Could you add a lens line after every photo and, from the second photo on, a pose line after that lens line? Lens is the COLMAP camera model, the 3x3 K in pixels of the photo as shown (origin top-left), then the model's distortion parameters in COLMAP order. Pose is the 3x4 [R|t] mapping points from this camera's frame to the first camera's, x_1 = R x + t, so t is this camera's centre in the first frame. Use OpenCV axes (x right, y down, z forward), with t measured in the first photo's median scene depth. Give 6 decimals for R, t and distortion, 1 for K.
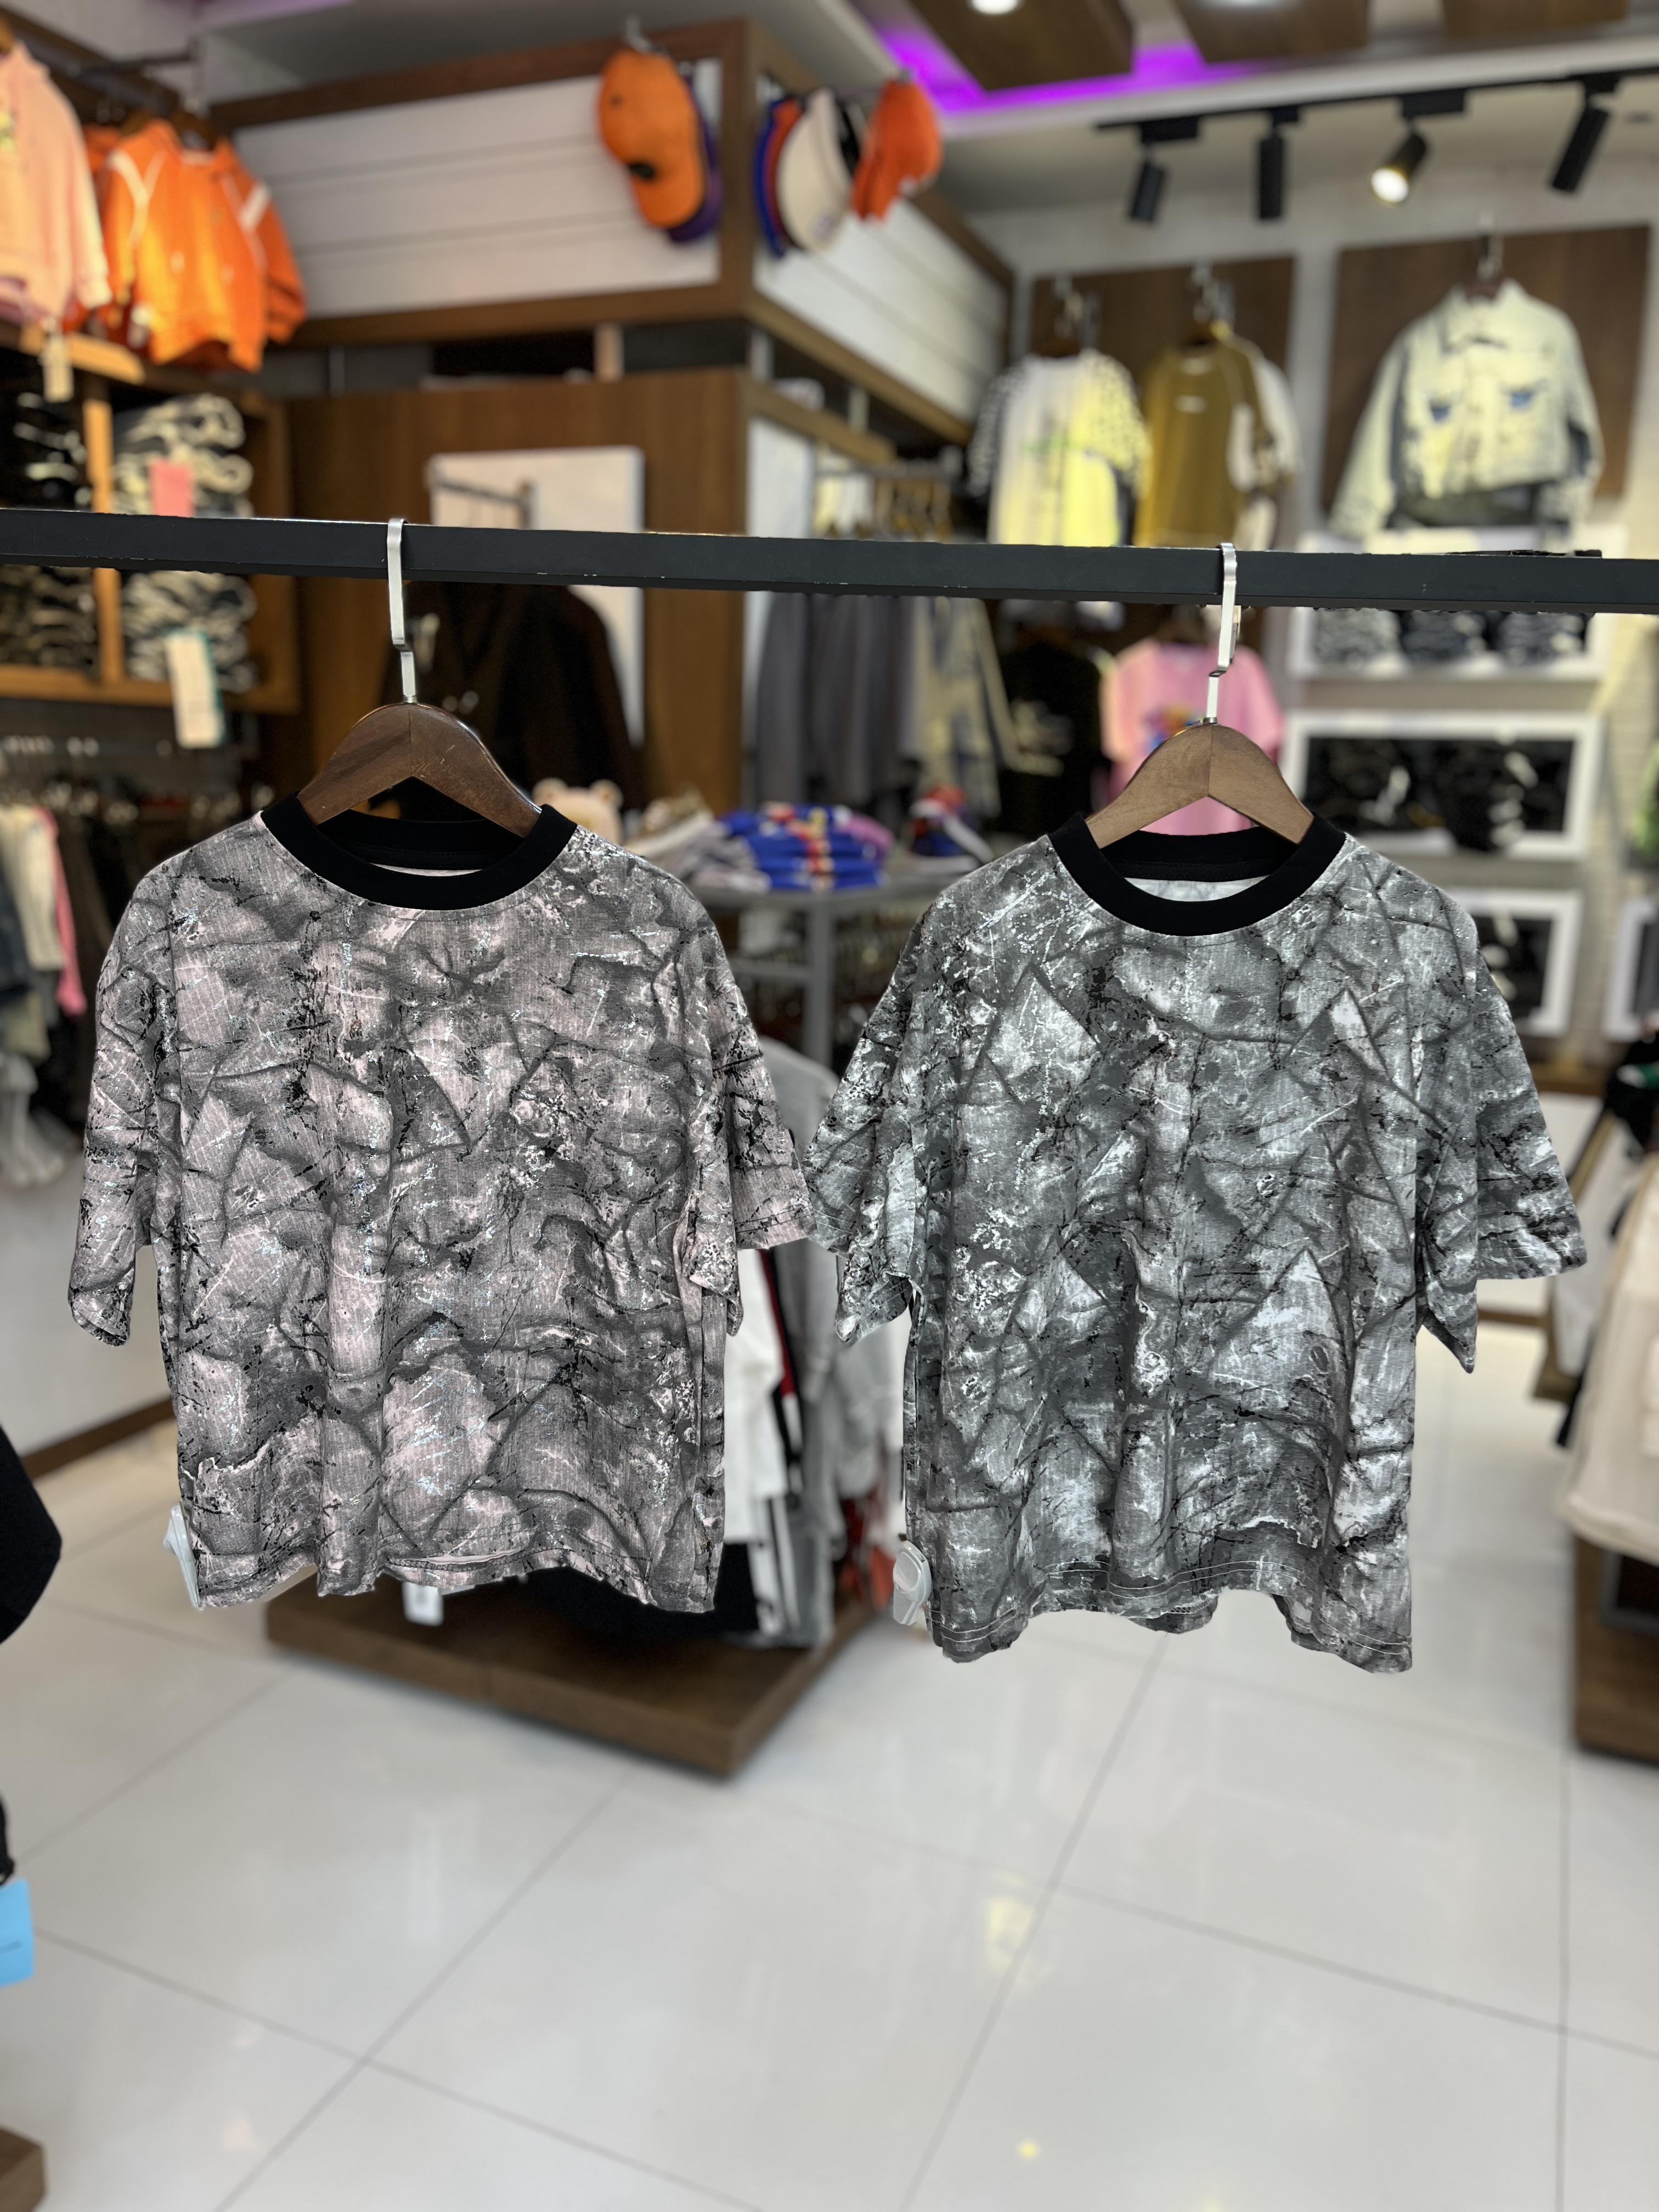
lens RADIAL K [[1655.5, 0, 827.5], [0, 1655.5, 1114.1], [0, 0, 1]] dist [0.068531, -0.088271]
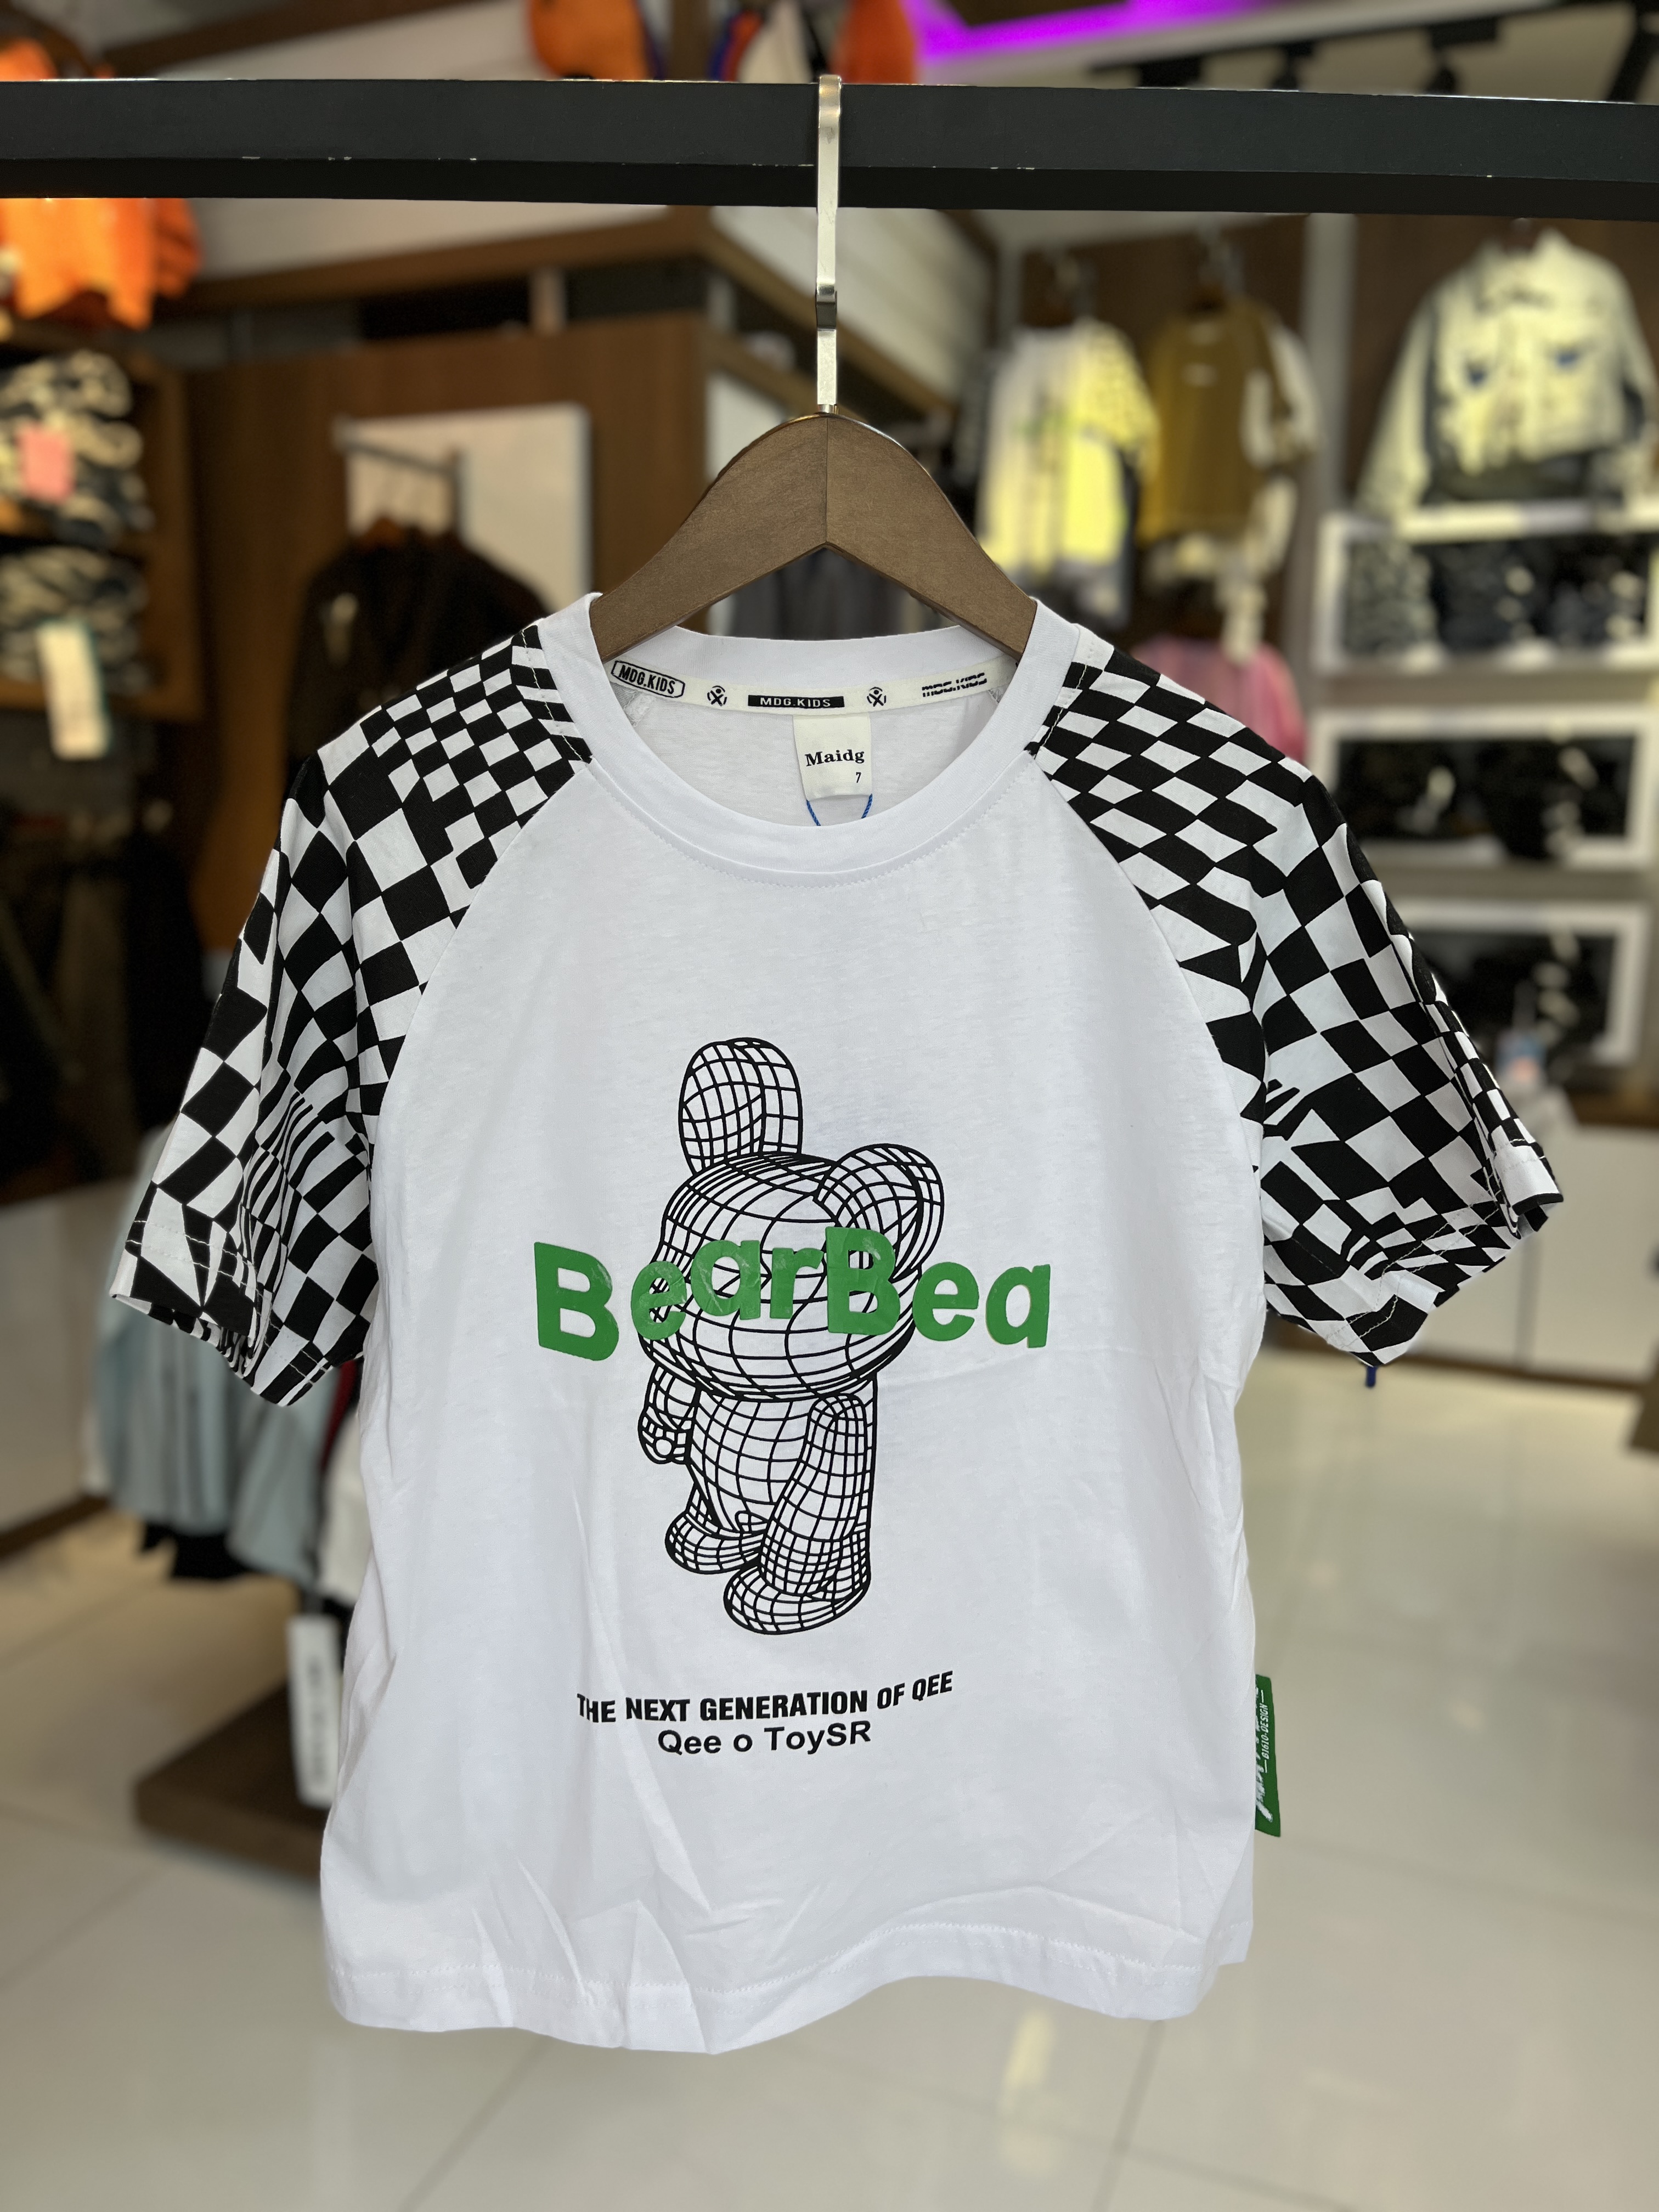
lens RADIAL K [[1655.5, 0, 826.4], [0, 1655.5, 1124.5], [0, 0, 1]] dist [0.068531, -0.088271]
pose [[0.999791, -0.019099, 0.007342, 0.000936], [0.019303, 0.999398, -0.028817, 0.003957], [-0.006787, 0.028953, 0.999558, 0.132441]]
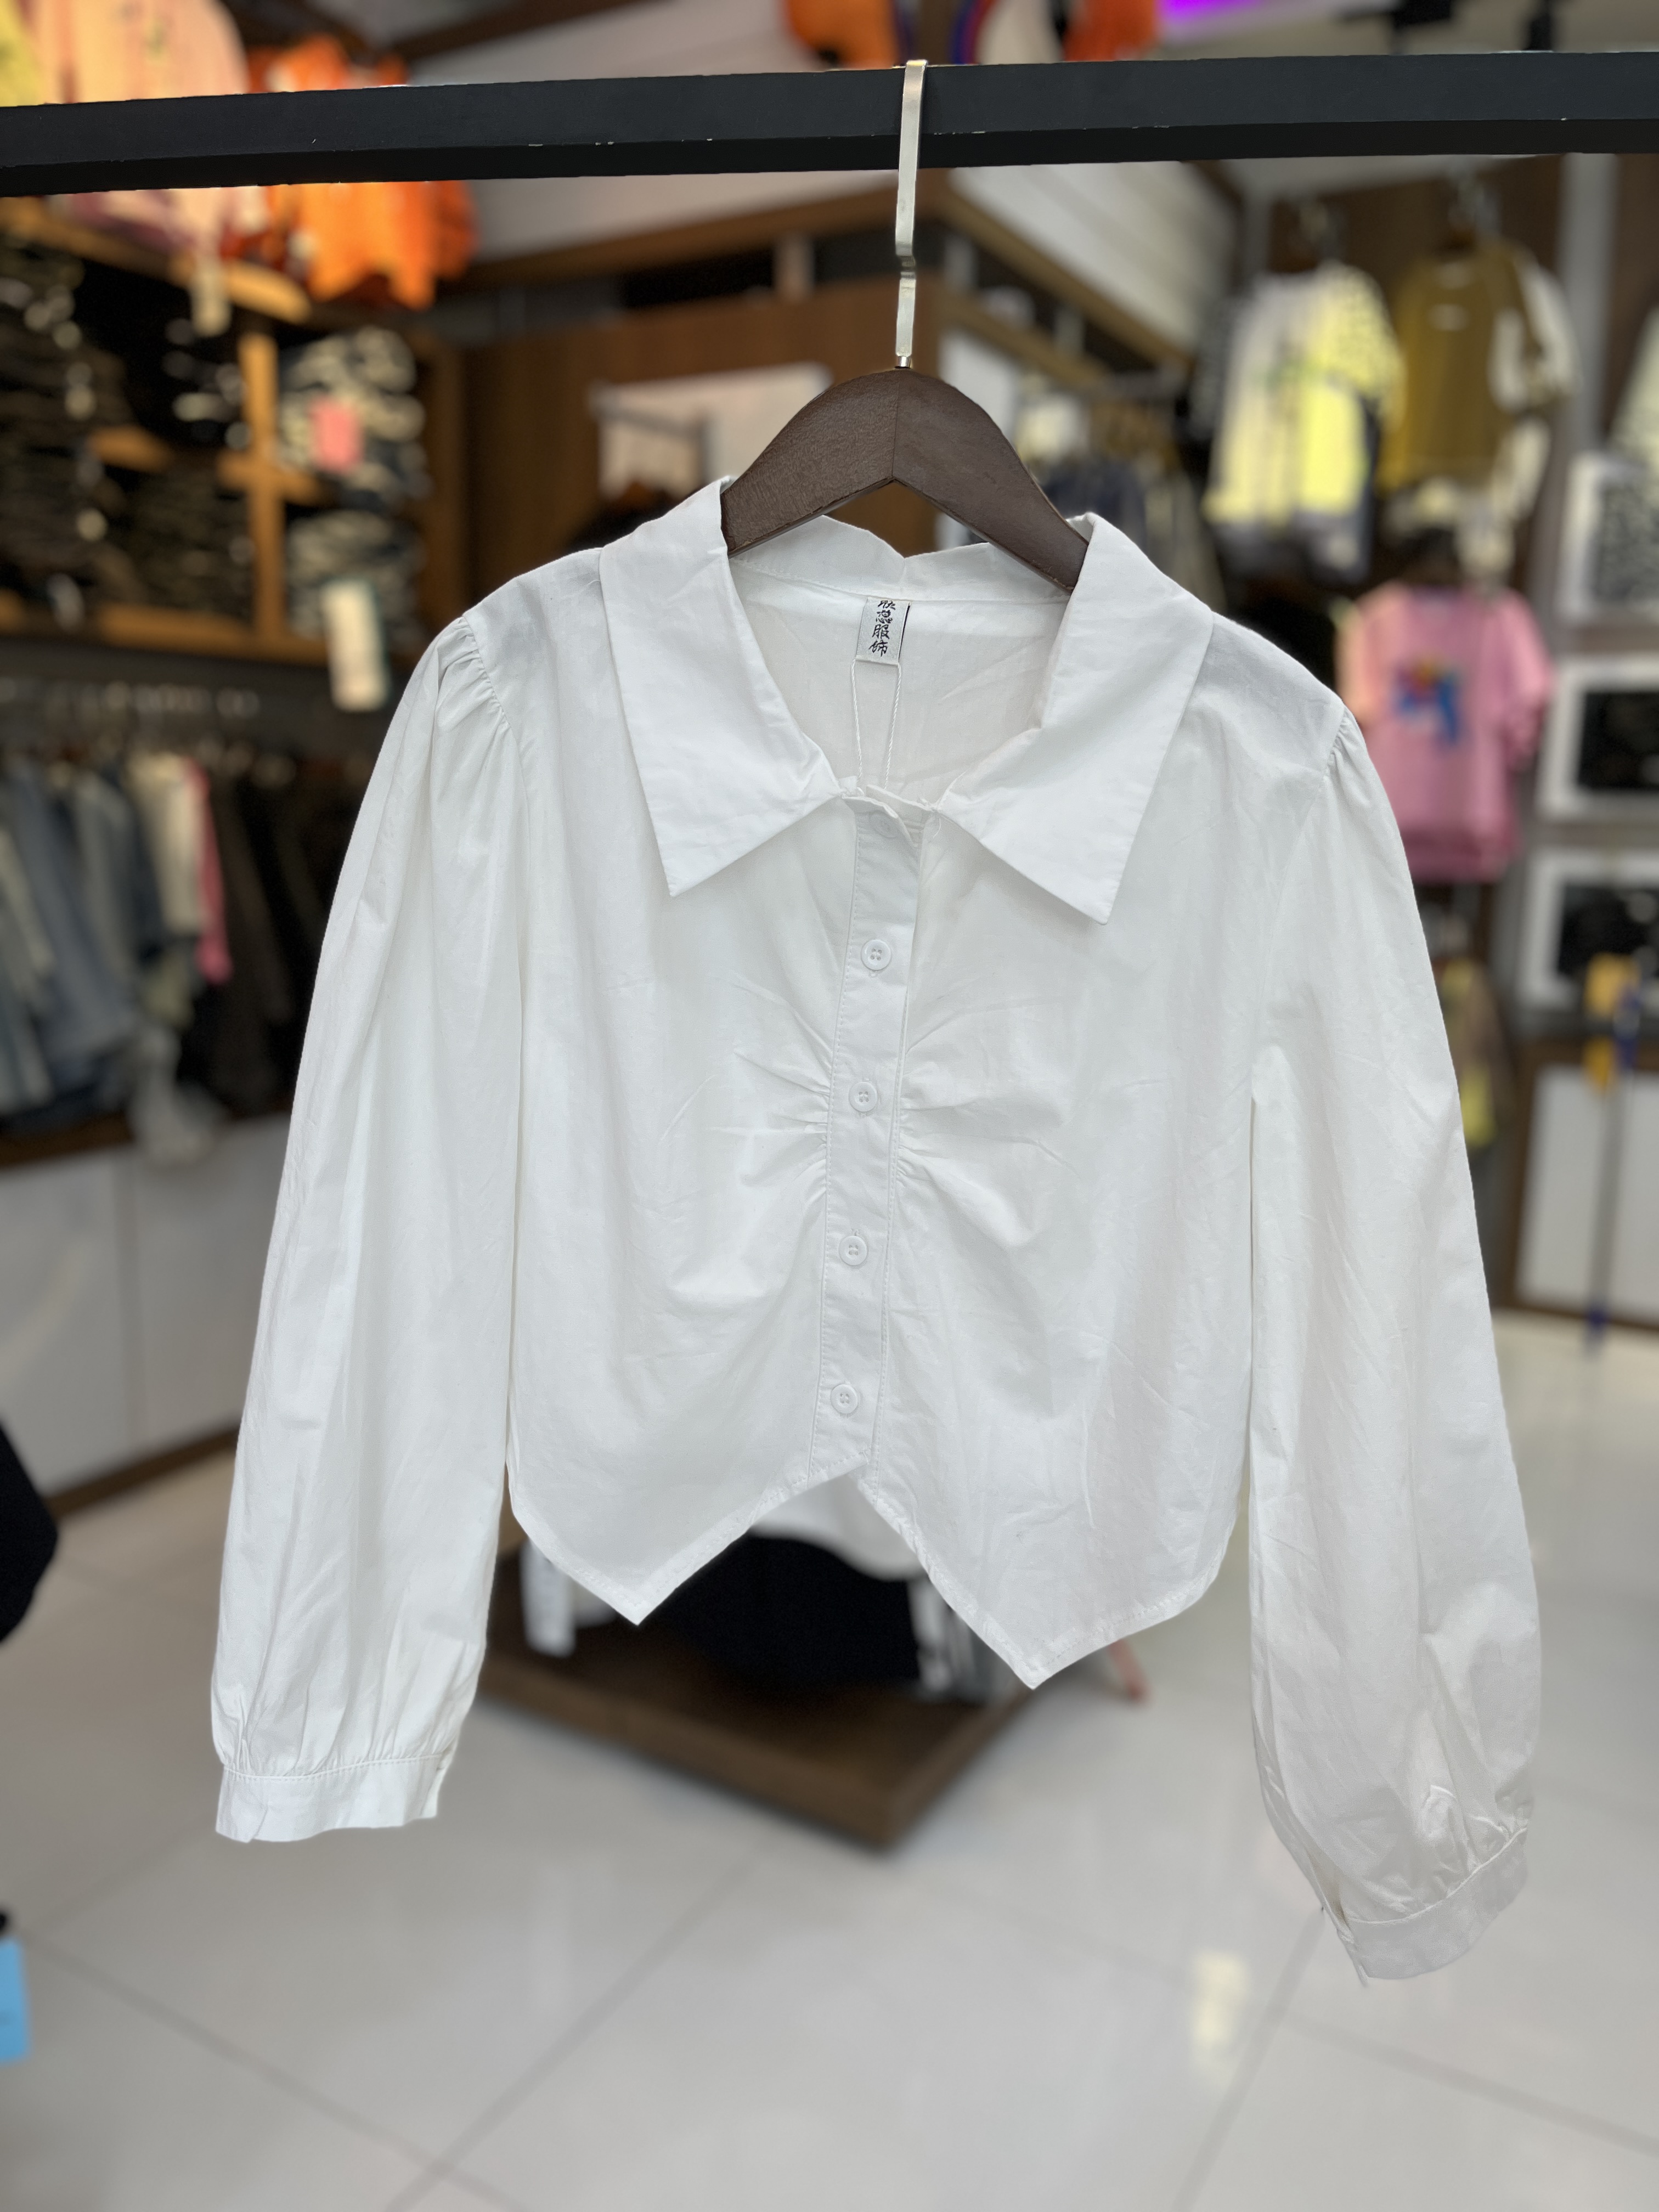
lens RADIAL K [[1655.5, 0, 828.0], [0, 1655.5, 1118.9], [0, 0, 1]] dist [0.068531, -0.088271]
pose [[0.991825, 0.012519, -0.126992, 0.010333], [-0.014378, 0.999802, -0.013733, 0.023610], [0.126795, 0.015447, 0.991809, 0.096804]]
